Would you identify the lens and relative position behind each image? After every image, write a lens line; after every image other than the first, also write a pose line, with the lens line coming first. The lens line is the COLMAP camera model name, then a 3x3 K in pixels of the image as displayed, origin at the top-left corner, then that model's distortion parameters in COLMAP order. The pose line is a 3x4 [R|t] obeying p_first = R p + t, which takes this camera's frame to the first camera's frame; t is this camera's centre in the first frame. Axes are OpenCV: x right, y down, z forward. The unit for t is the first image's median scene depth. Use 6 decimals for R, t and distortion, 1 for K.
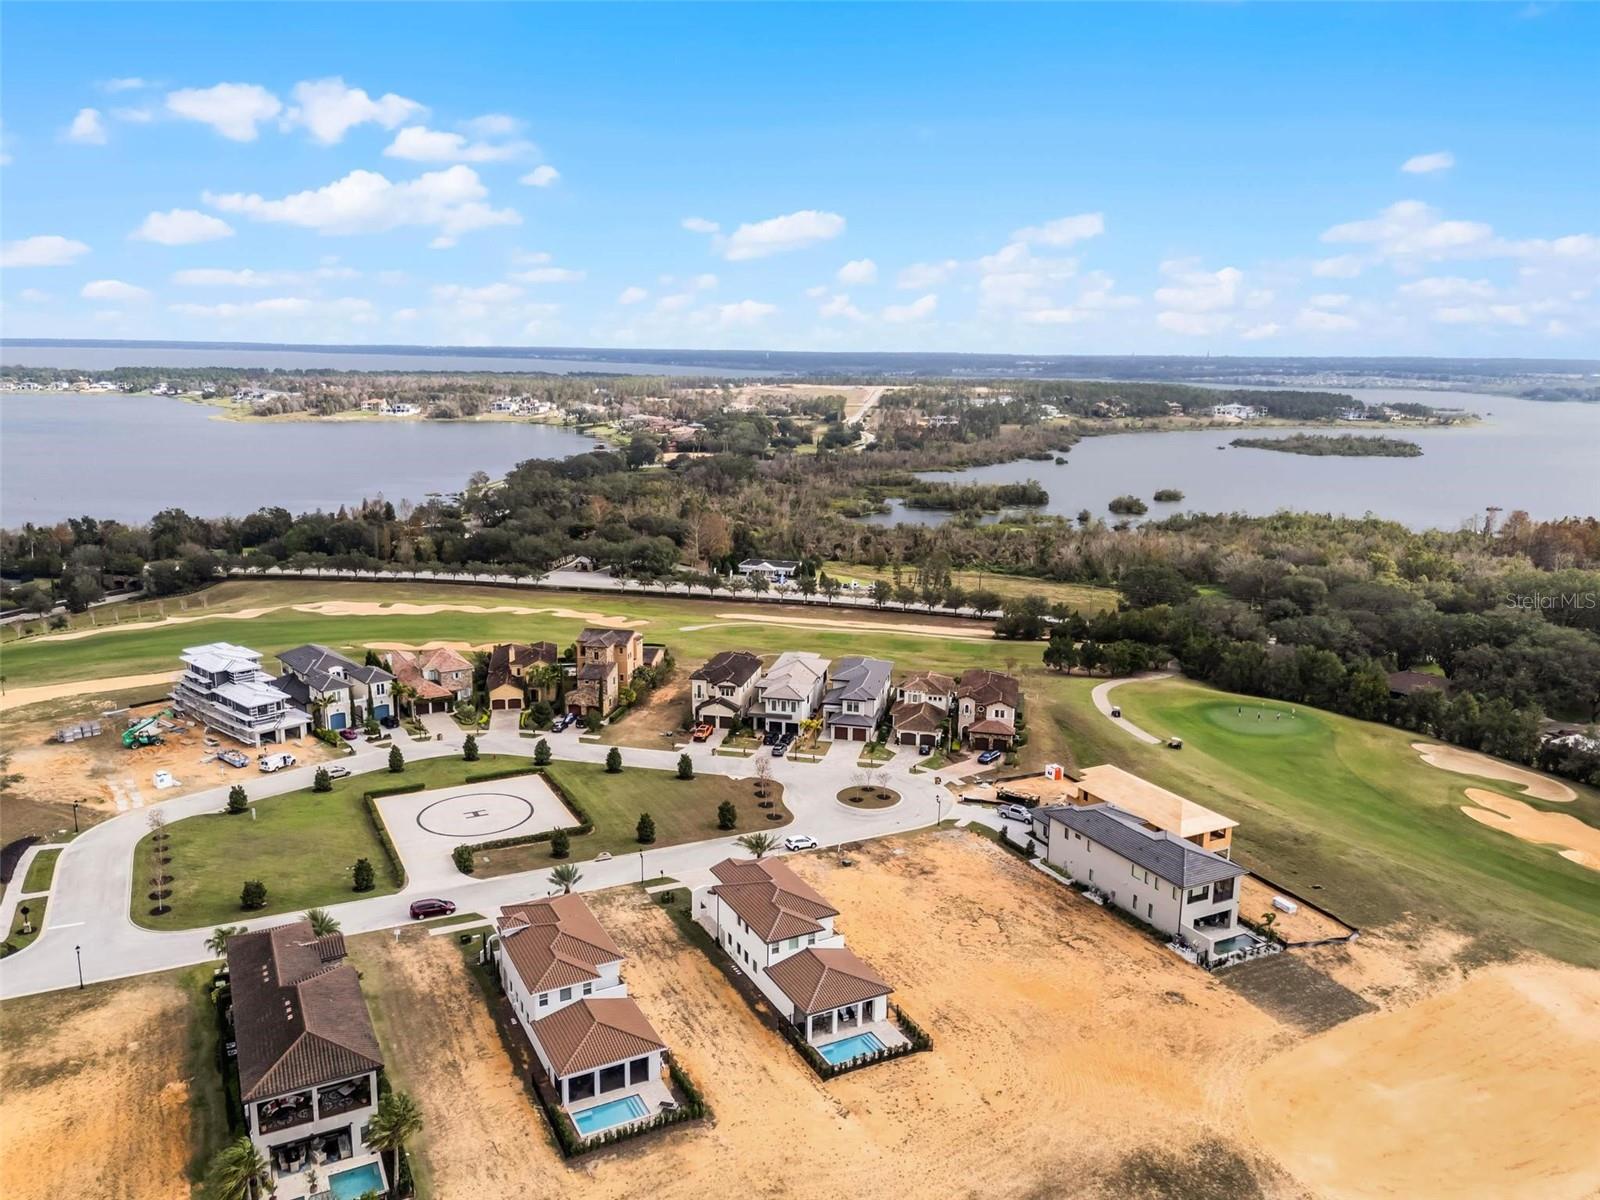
lens RADIAL K [[1178.7, 0, 793.2], [0, 1178.7, 573.8], [0, 0, 1]] dist [0.115452, -0.180471]
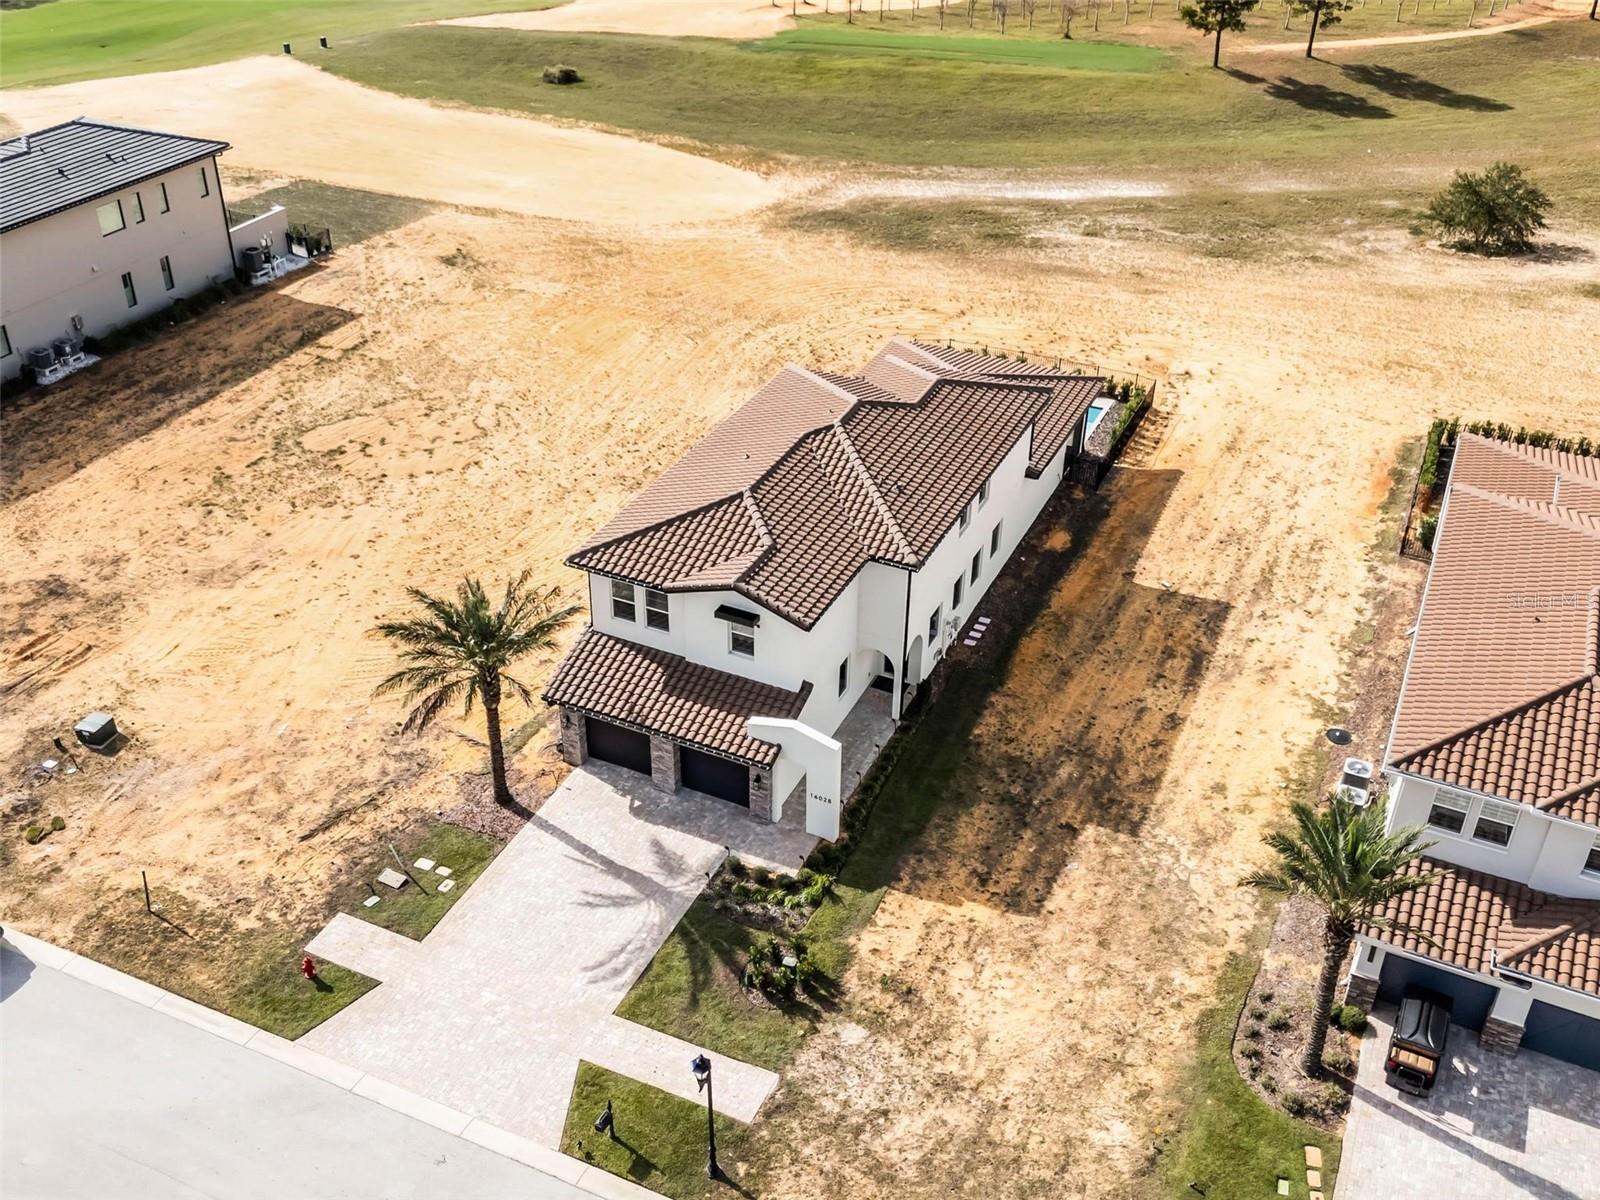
lens RADIAL K [[1565.4, 0, 792.3], [0, 1565.4, 580.7], [0, 0, 1]] dist [0.100955, -0.164021]
pose [[-0.614784, -0.433168, 0.659095, -0.206910], [0.127194, 0.770285, 0.624887, 0.025307], [-0.778371, 0.468003, -0.418462, 0.836495]]
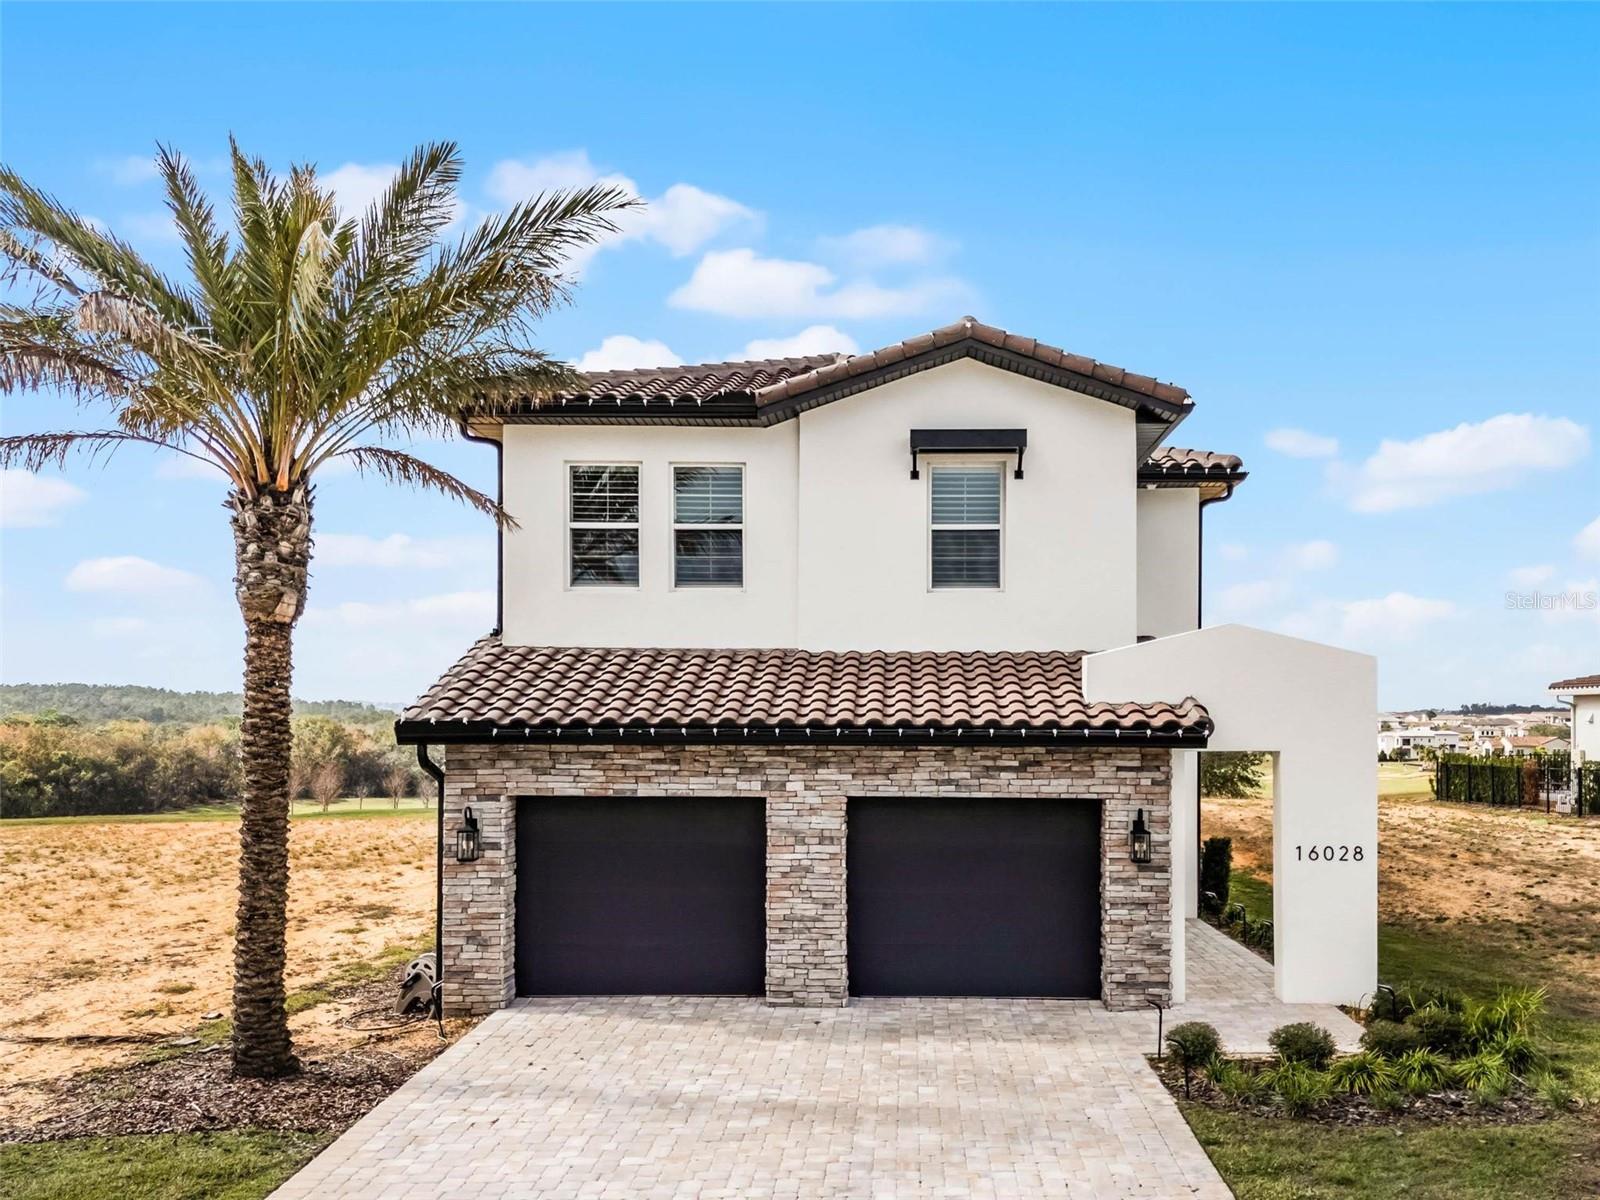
lens RADIAL K [[1472.6, 0, 874.9], [0, 1472.6, 646.4], [0, 0, 1]] dist [0.114691, -0.121641]
pose [[-0.882028, 0.012850, 0.471022, -0.077320], [0.077366, 0.990011, 0.117867, 0.185304], [-0.464802, 0.140404, -0.874212, 0.825072]]
